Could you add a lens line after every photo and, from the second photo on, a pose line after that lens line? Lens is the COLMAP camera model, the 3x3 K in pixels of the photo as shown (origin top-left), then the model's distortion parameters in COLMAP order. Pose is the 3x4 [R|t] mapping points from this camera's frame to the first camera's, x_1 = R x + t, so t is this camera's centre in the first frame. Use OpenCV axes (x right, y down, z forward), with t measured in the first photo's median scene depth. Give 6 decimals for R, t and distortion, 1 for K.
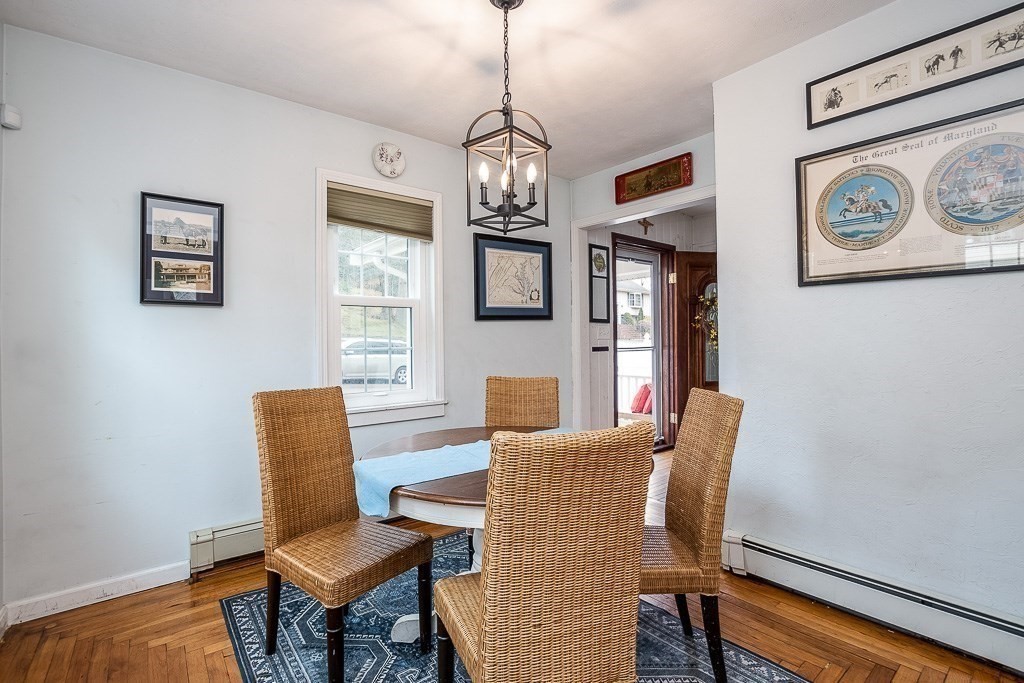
lens RADIAL K [[459.9, 0, 499.9], [0, 459.9, 341.9], [0, 0, 1]] dist [-0.044233, 0.008361]
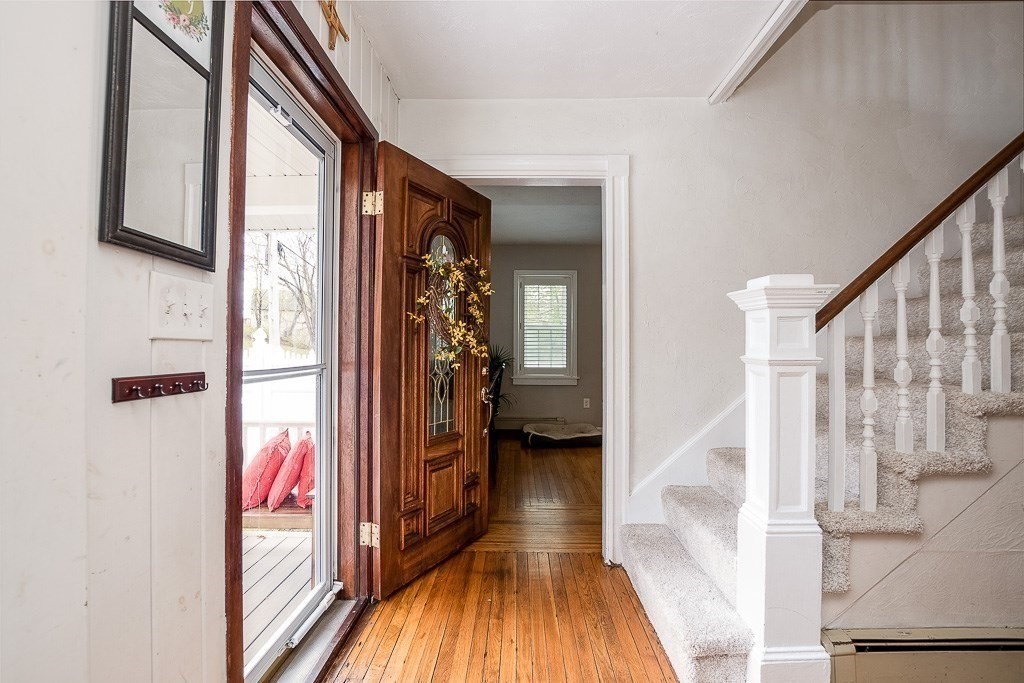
lens RADIAL K [[463.9, 0, 512.0], [0, 463.9, 341.5], [0, 0, 1]] dist [-0.041943, 0.008915]
pose [[0.640990, 0.026552, 0.767090, 0.279527], [-0.007116, 0.999564, -0.028653, 0.000134], [-0.767516, 0.012907, 0.640900, 1.286404]]
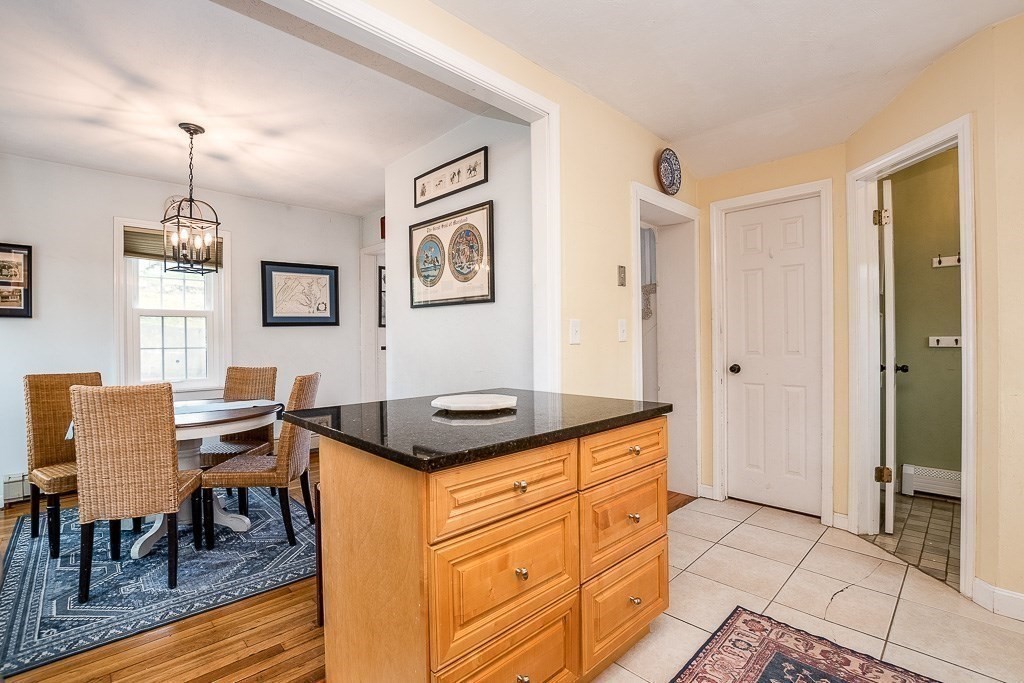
lens RADIAL K [[455.4, 0, 510.4], [0, 455.4, 344.7], [0, 0, 1]] dist [-0.032305, 0.000795]
pose [[0.994252, 0.001344, 0.107055, 0.697185], [-0.002141, 0.999971, 0.007332, -0.007285], [-0.107042, -0.007519, 0.994226, -0.503450]]
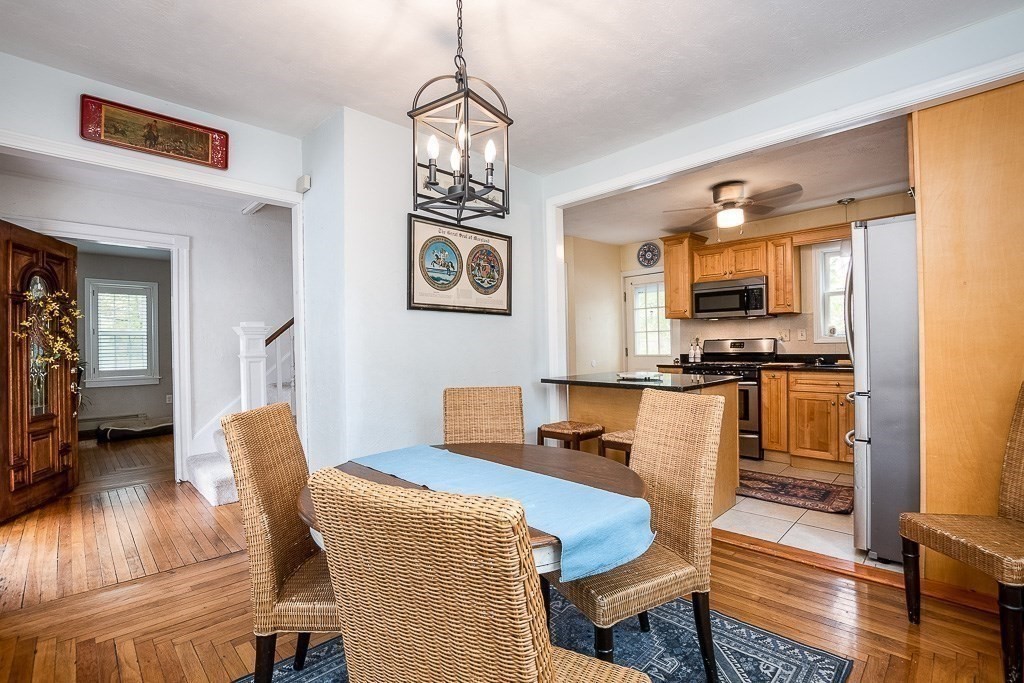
lens RADIAL K [[455.4, 0, 510.4], [0, 455.4, 344.7], [0, 0, 1]] dist [-0.032305, 0.000795]
pose [[-0.099450, 0.015936, 0.994915, -0.582972], [0.022142, 0.999660, -0.013799, 0.005819], [-0.994796, 0.020657, -0.099769, 0.700107]]
